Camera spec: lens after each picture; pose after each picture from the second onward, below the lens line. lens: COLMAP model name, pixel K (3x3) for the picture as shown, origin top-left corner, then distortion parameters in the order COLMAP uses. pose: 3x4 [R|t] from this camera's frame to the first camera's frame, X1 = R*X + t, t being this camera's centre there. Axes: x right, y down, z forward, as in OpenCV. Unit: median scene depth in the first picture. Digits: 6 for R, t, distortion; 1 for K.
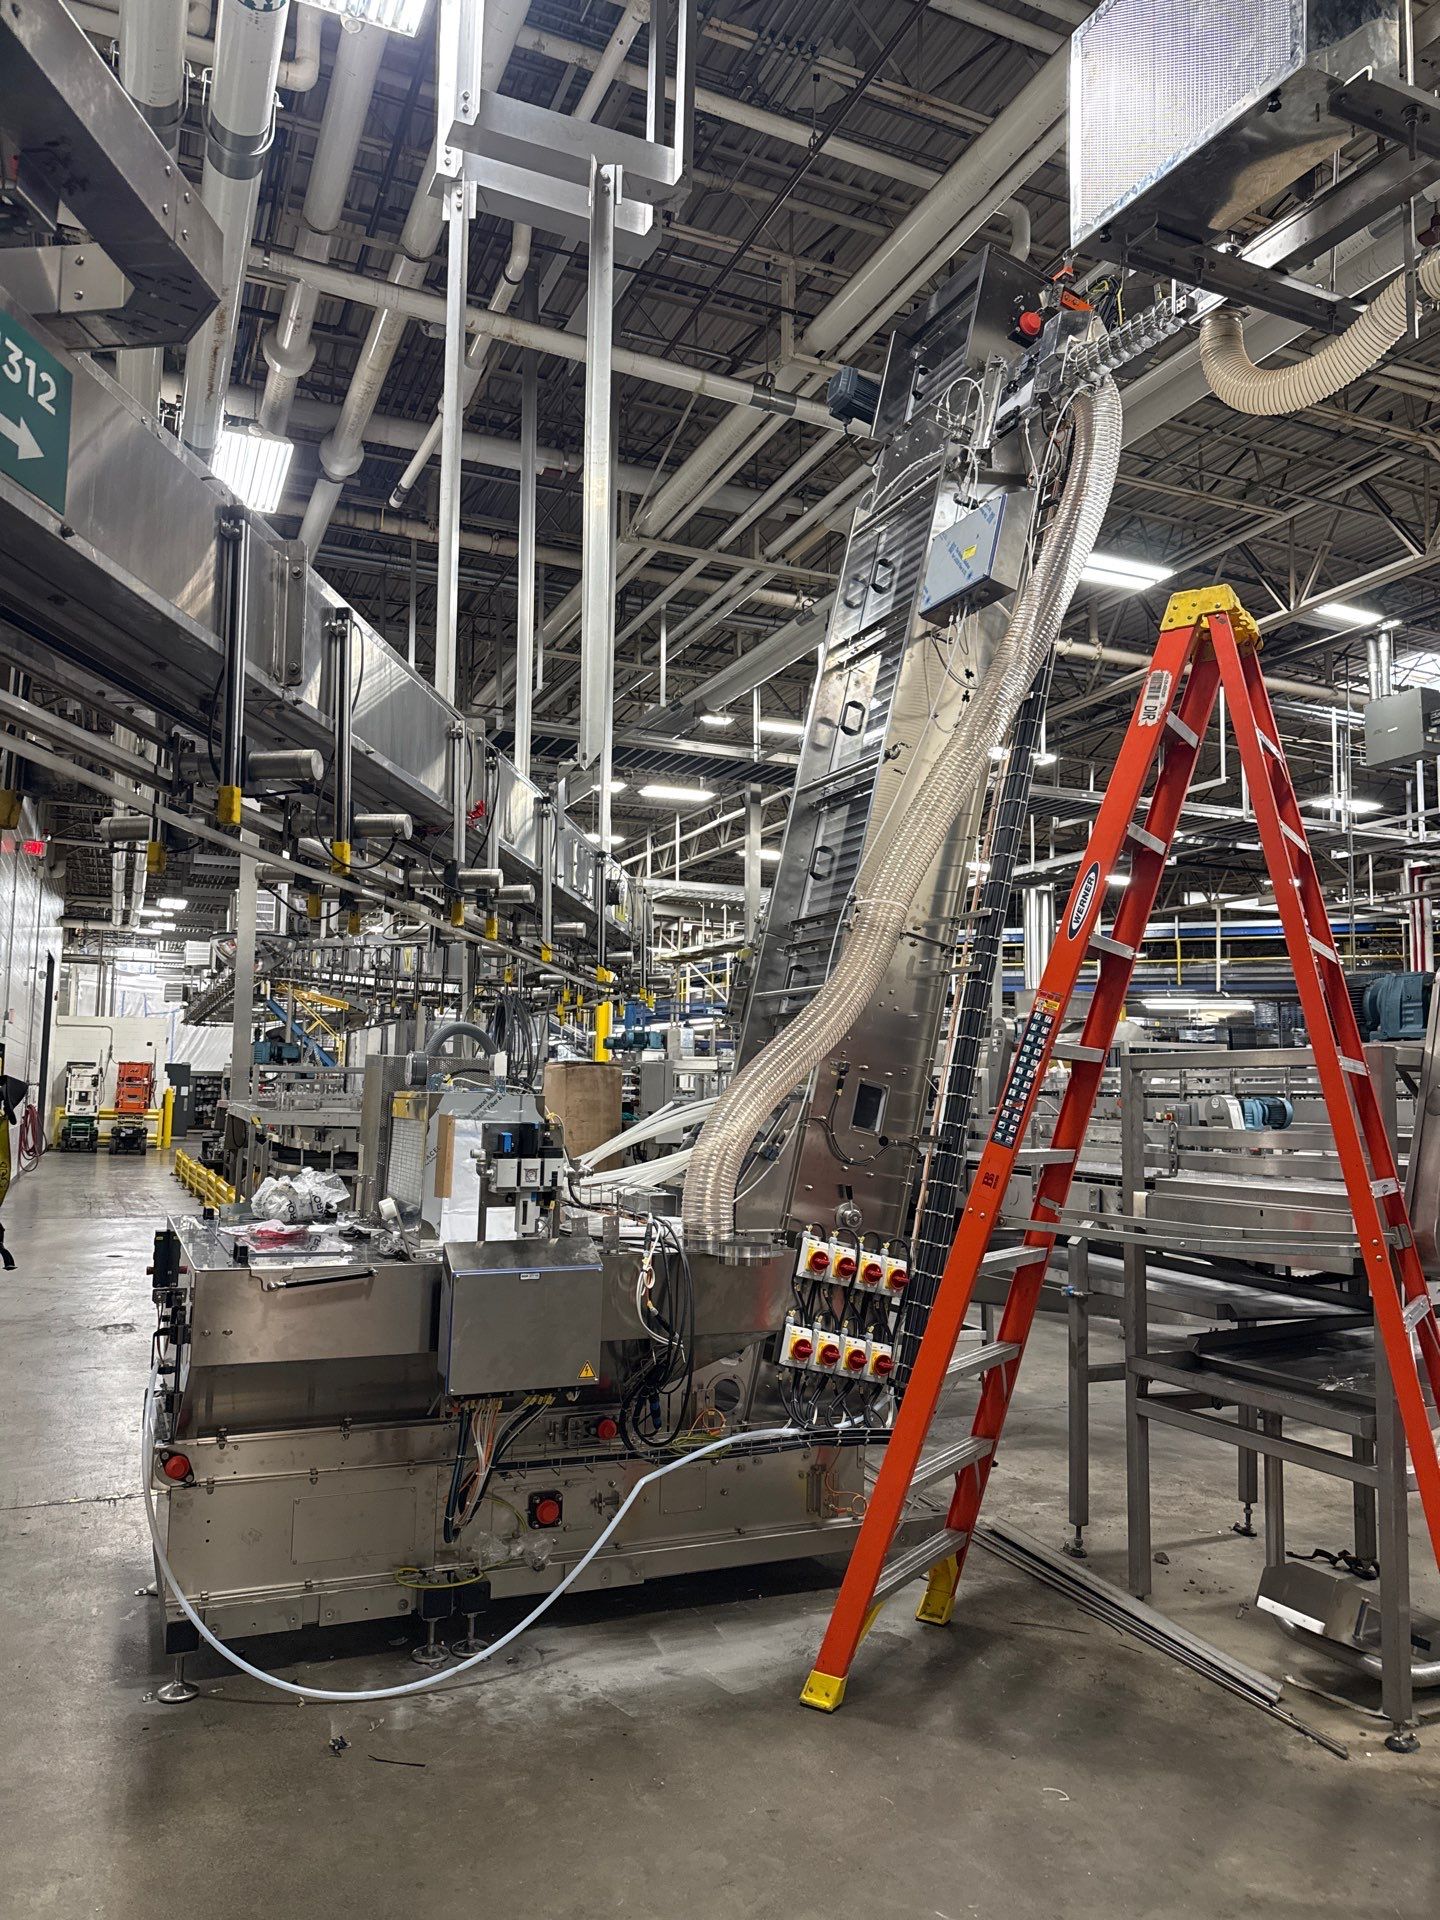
lens RADIAL K [[1358.1, 0, 721.3], [0, 1358.1, 974.2], [0, 0, 1]] dist [0.040013, -0.053816]
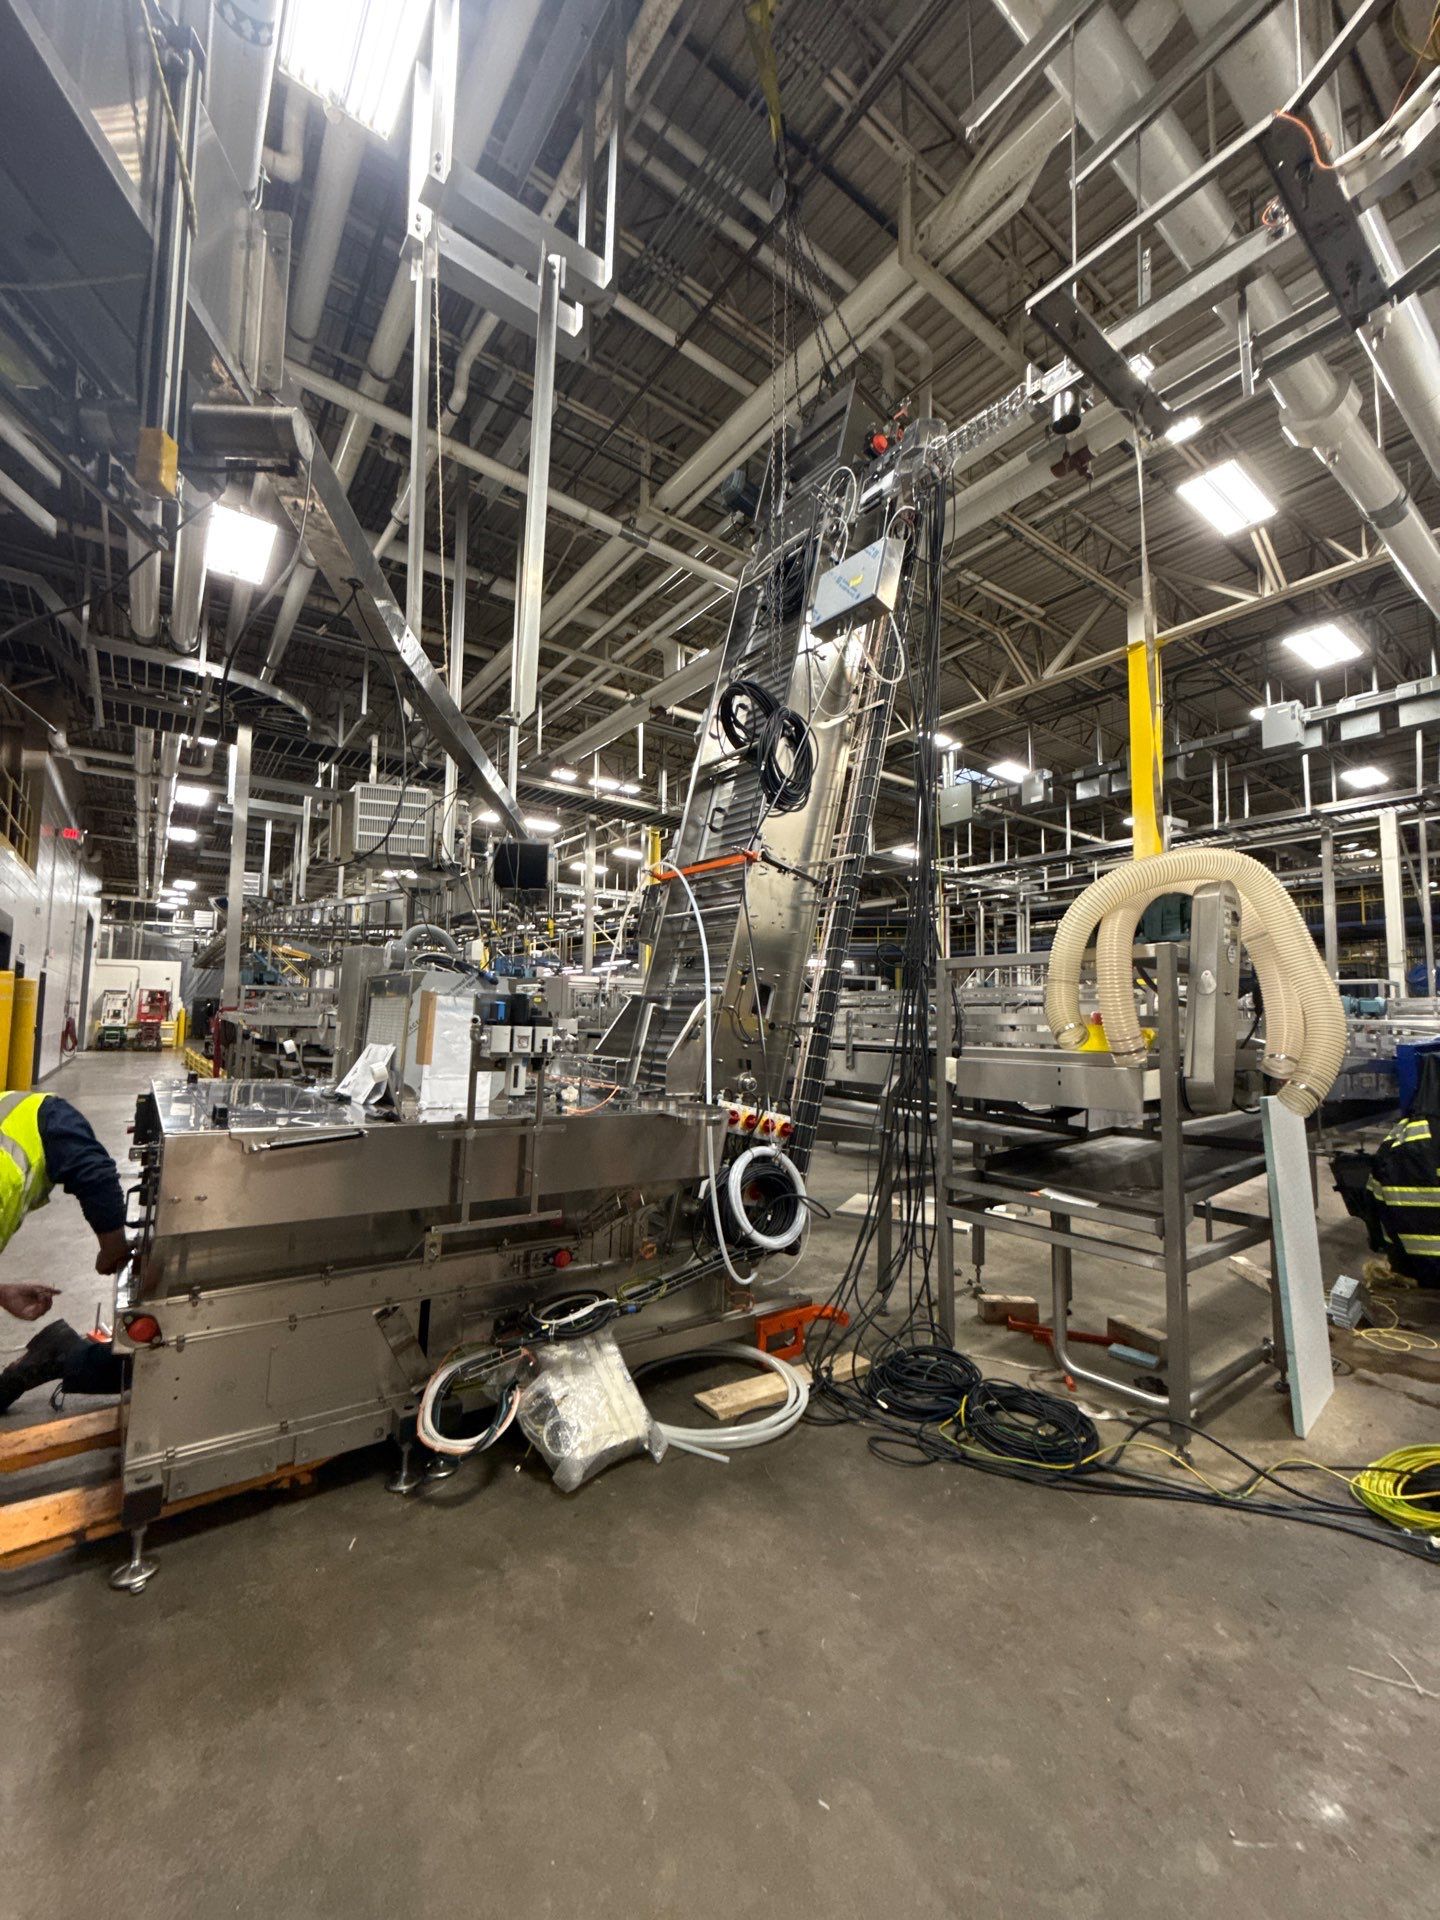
lens RADIAL K [[772.9, 0, 724.9], [0, 772.9, 963.8], [0, 0, 1]] dist [0.001019, -0.000250]
pose [[0.974563, 0.016311, 0.223521, -0.037168], [-0.020939, 0.999612, 0.018350, 0.022595], [-0.223135, -0.022563, 0.974526, 0.119991]]
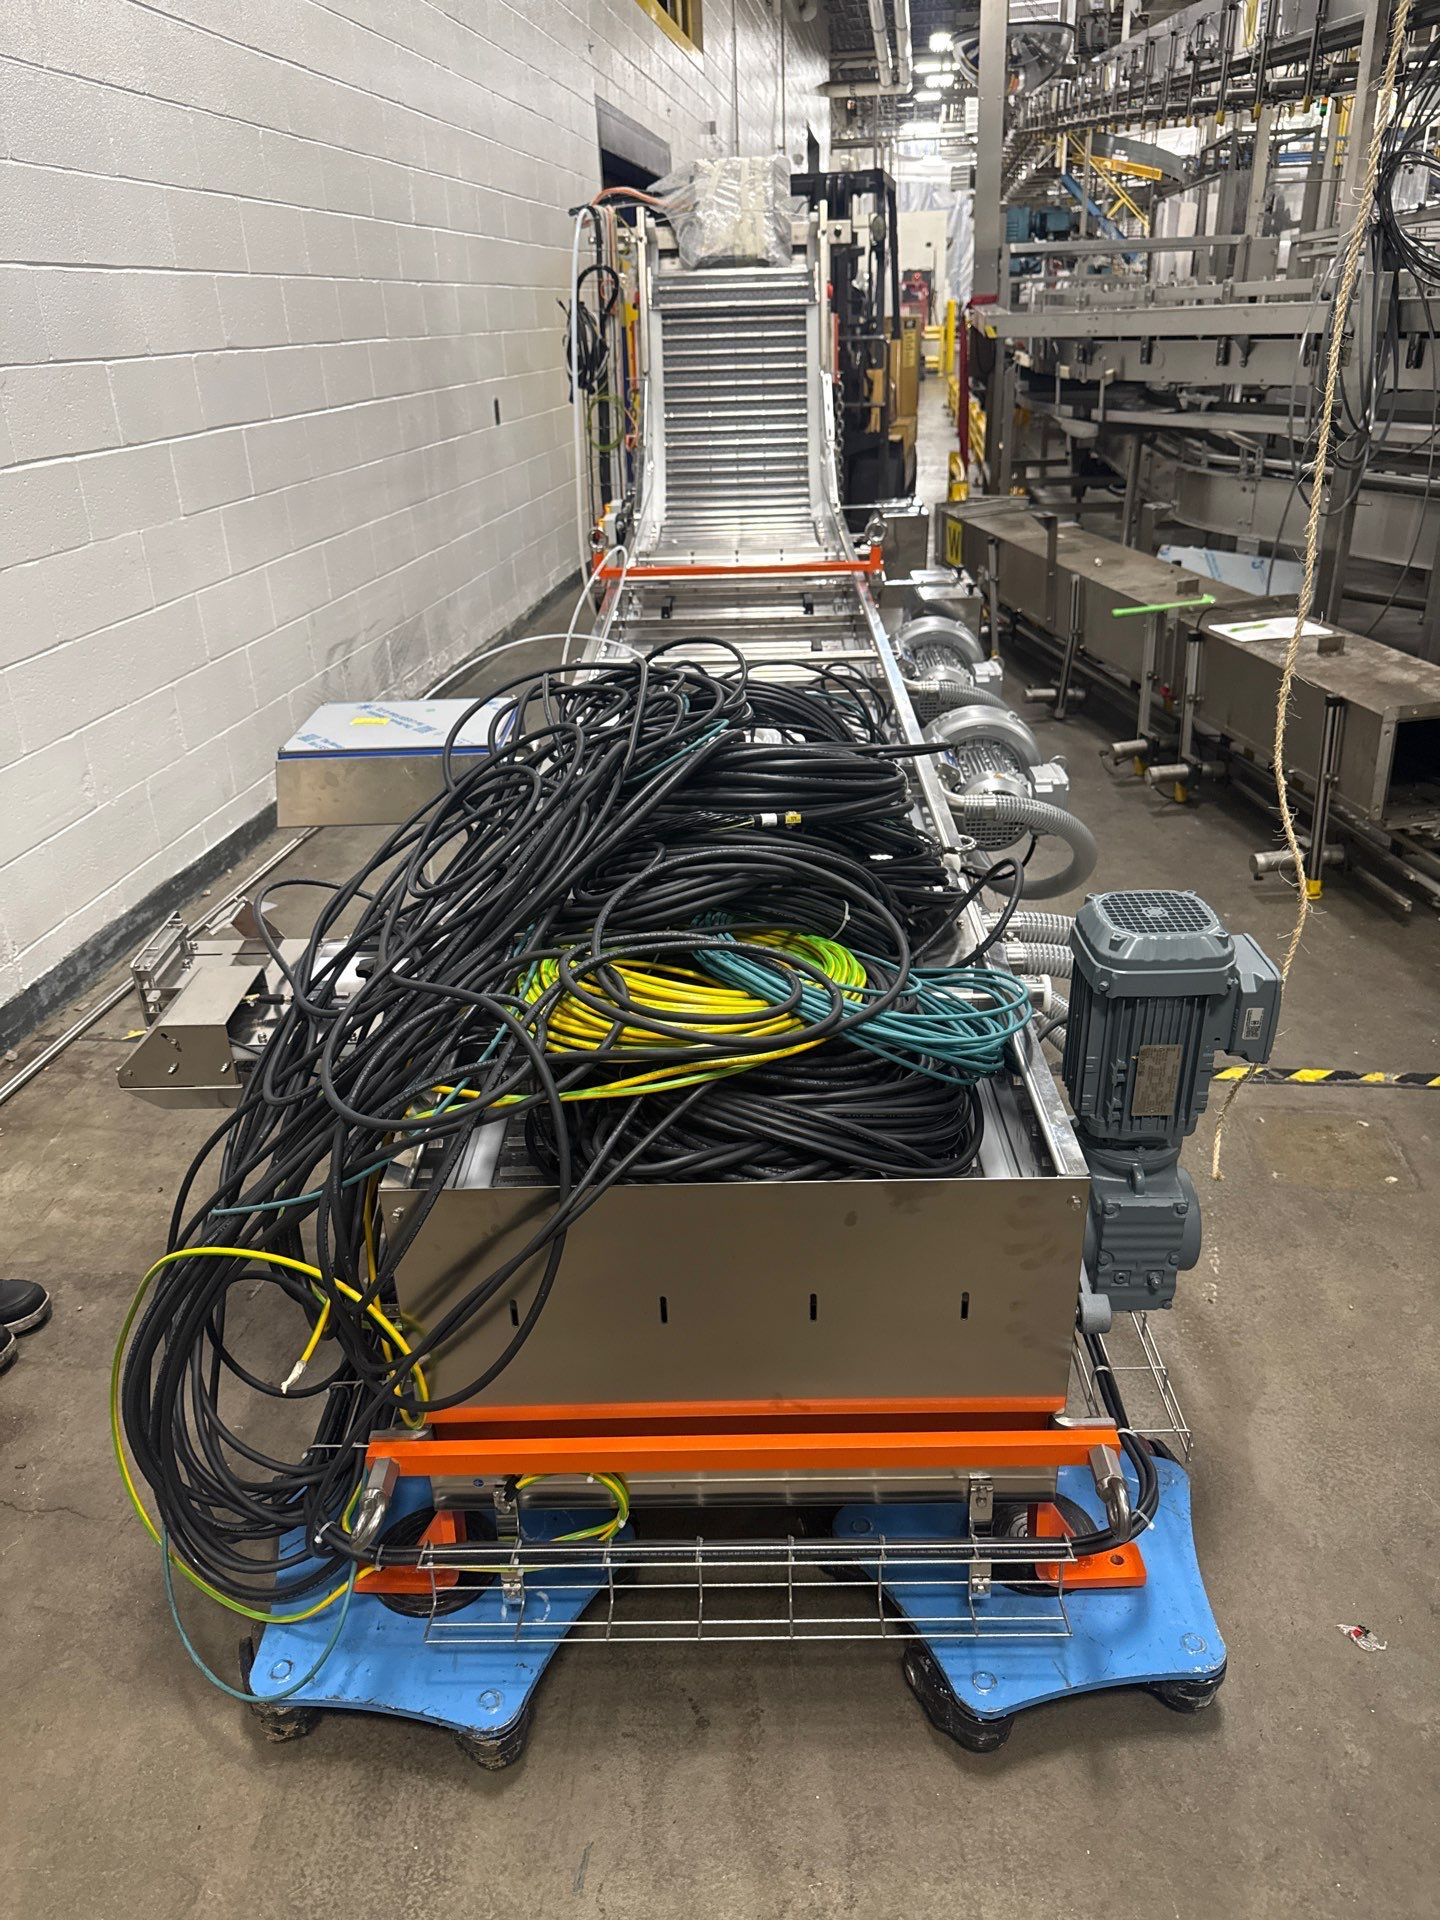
lens RADIAL K [[1358.1, 0, 709.3], [0, 1358.1, 963.7], [0, 0, 1]] dist [0.040013, -0.053816]
pose [[0.849406, 0.181694, -0.495477, -0.076715], [0.098701, 0.867606, 0.487359, 0.037388], [0.518429, -0.462869, 0.719016, 0.322151]]
